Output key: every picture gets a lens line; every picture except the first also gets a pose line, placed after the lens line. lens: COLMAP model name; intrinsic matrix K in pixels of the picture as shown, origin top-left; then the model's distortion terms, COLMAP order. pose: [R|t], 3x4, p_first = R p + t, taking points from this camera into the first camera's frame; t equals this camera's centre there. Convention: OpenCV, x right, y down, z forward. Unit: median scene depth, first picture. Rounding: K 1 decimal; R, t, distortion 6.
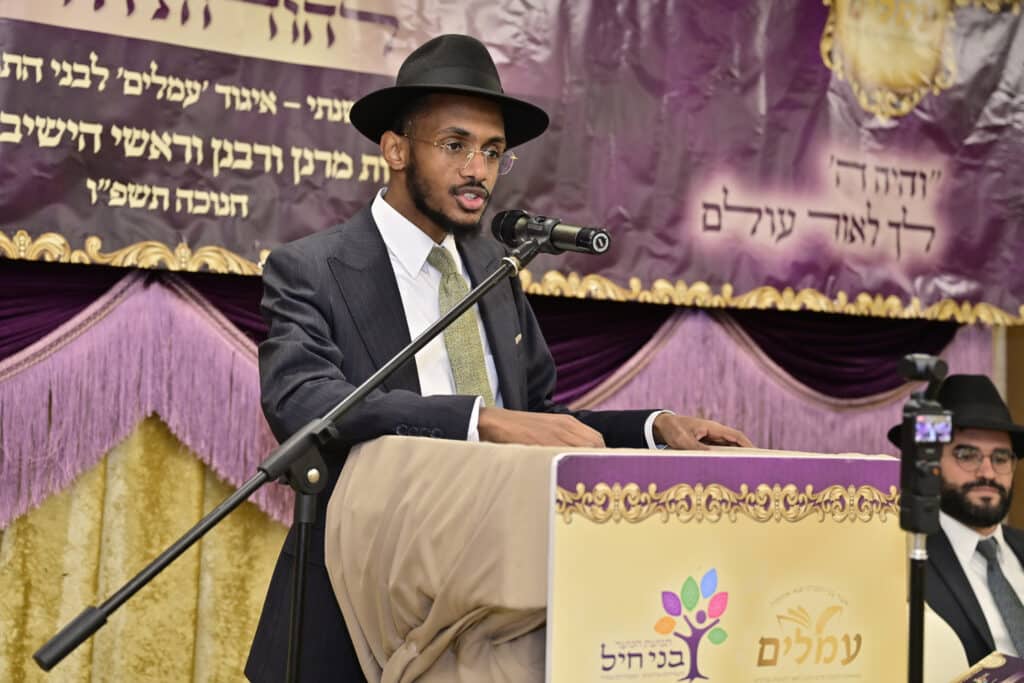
lens RADIAL K [[1743.8, 0, 484.3], [0, 1743.8, 316.4], [0, 0, 1]] dist [0.244298, 0.000000]
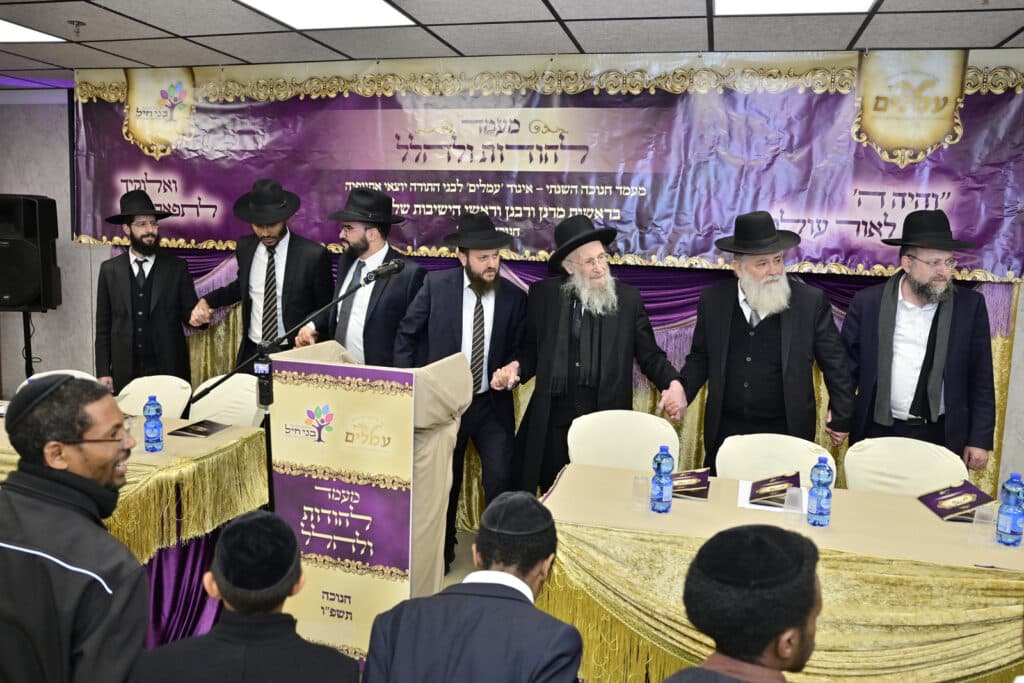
lens RADIAL K [[778.2, 0, 505.9], [0, 778.2, 346.4], [0, 0, 1]] dist [-0.071885, -0.005178]
pose [[0.688243, 0.094260, -0.719331, 0.666248], [0.018776, 0.988877, 0.147544, -0.066812], [0.725237, -0.115052, 0.678818, 0.224598]]
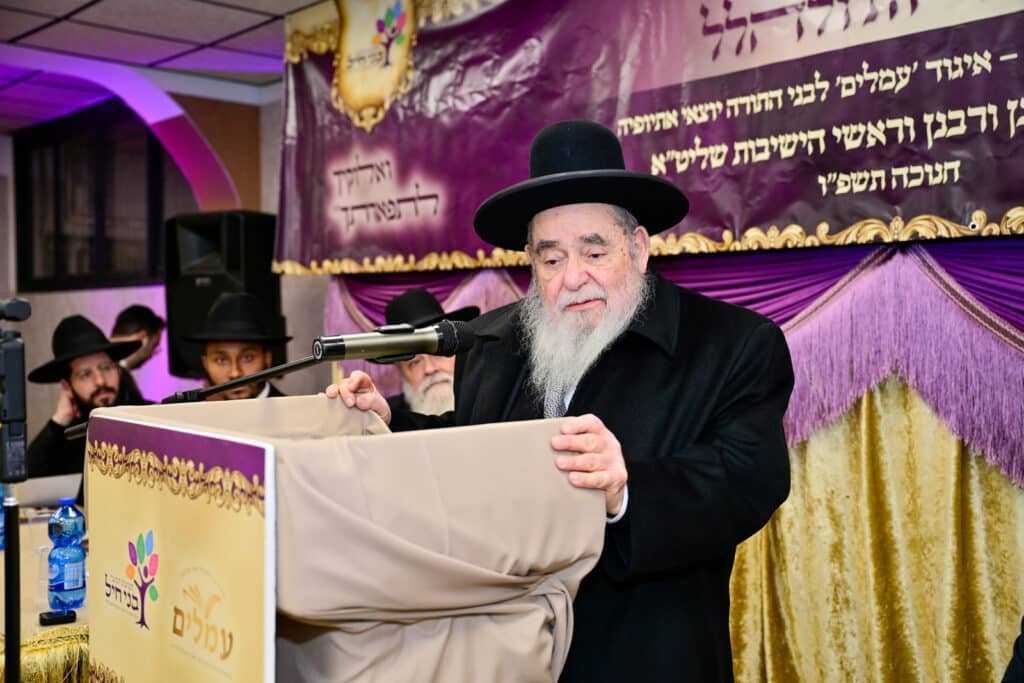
lens RADIAL K [[1099.4, 0, 514.6], [0, 1099.4, 349.4], [0, 0, 1]] dist [0.097655, 0.000000]
pose [[0.179985, 0.000489, -0.983669, 0.476184], [0.055618, 0.998395, 0.010673, 0.021415], [0.982096, -0.056631, 0.179669, 0.624505]]
